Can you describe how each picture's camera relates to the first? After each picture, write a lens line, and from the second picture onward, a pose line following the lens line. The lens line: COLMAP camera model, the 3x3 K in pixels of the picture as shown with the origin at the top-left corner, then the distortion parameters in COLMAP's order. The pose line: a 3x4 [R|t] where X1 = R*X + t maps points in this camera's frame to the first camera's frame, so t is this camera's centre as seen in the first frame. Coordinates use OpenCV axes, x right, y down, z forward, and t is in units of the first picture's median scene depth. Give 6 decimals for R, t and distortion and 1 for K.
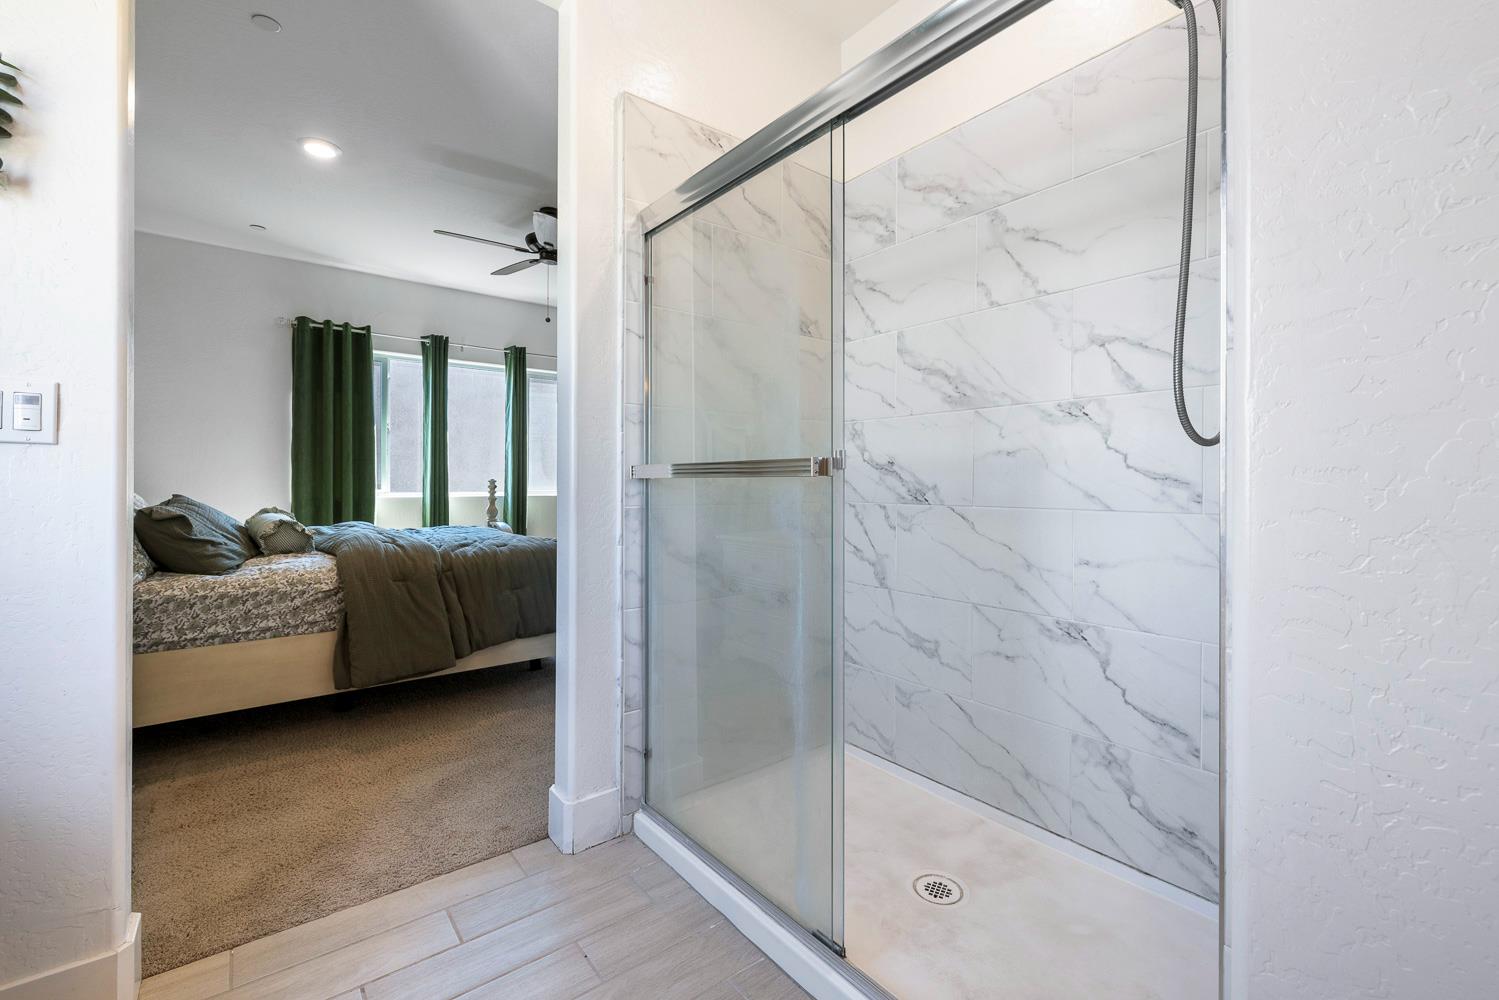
lens RADIAL K [[630.6, 0, 750.2], [0, 630.6, 494.6], [0, 0, 1]] dist [-0.000973, -0.000093]
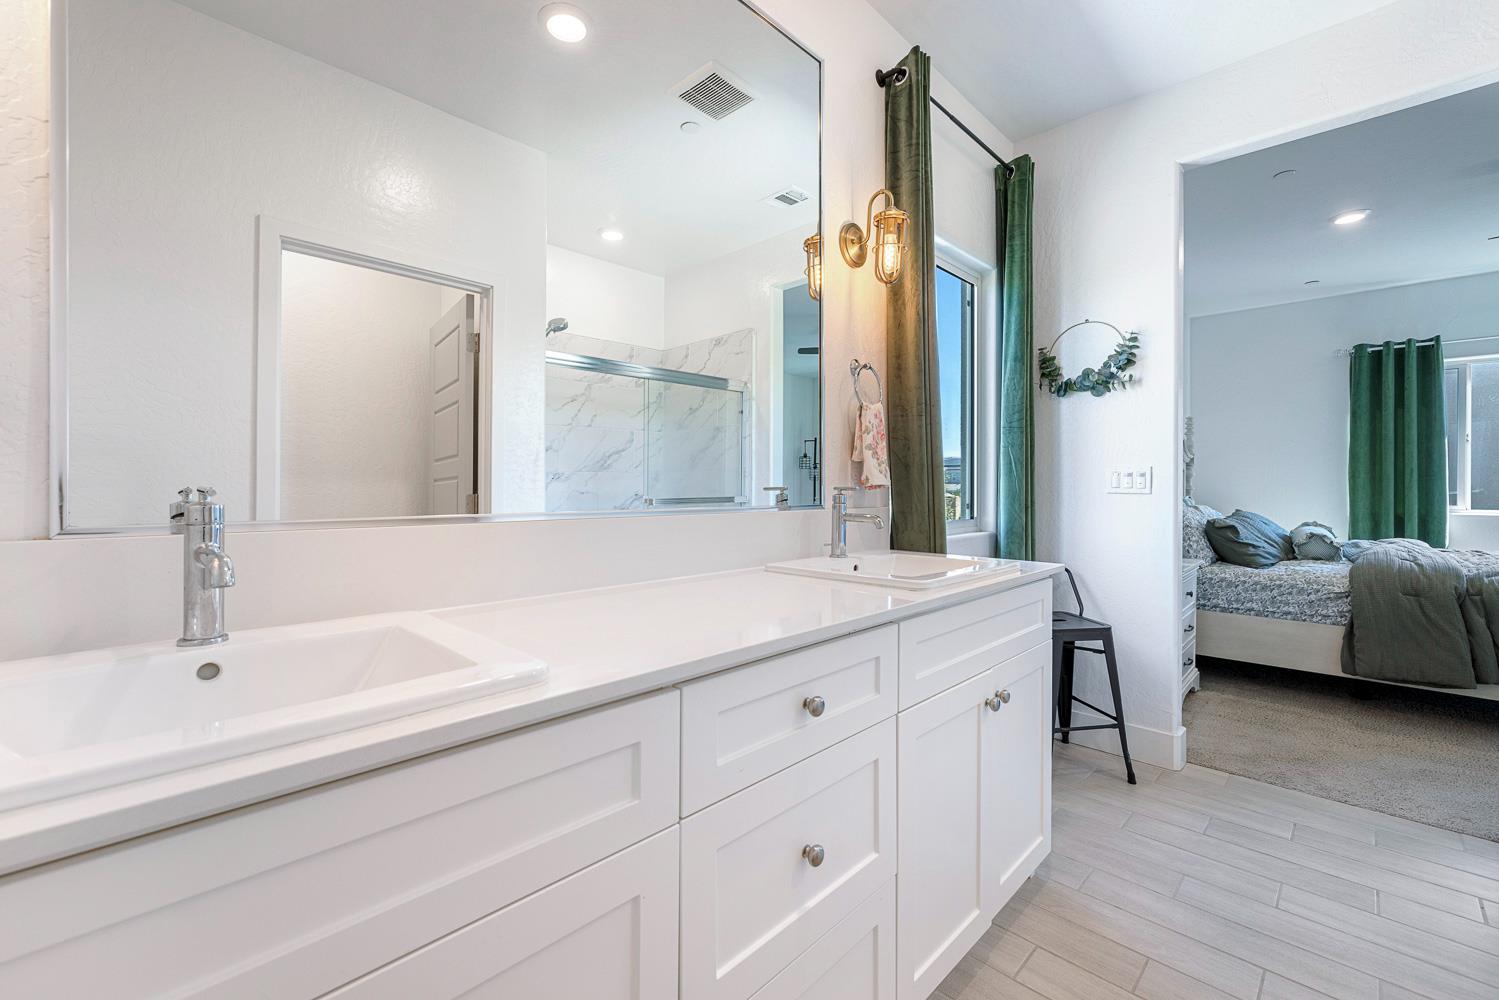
lens RADIAL K [[629.4, 0, 749.4], [0, 629.4, 471.5], [0, 0, 1]] dist [-0.000416, -0.000127]
pose [[0.121845, -0.025822, -0.992213, 0.427466], [-0.015803, 0.999484, -0.027952, -0.033887], [0.992423, 0.019085, 0.121374, -0.311646]]
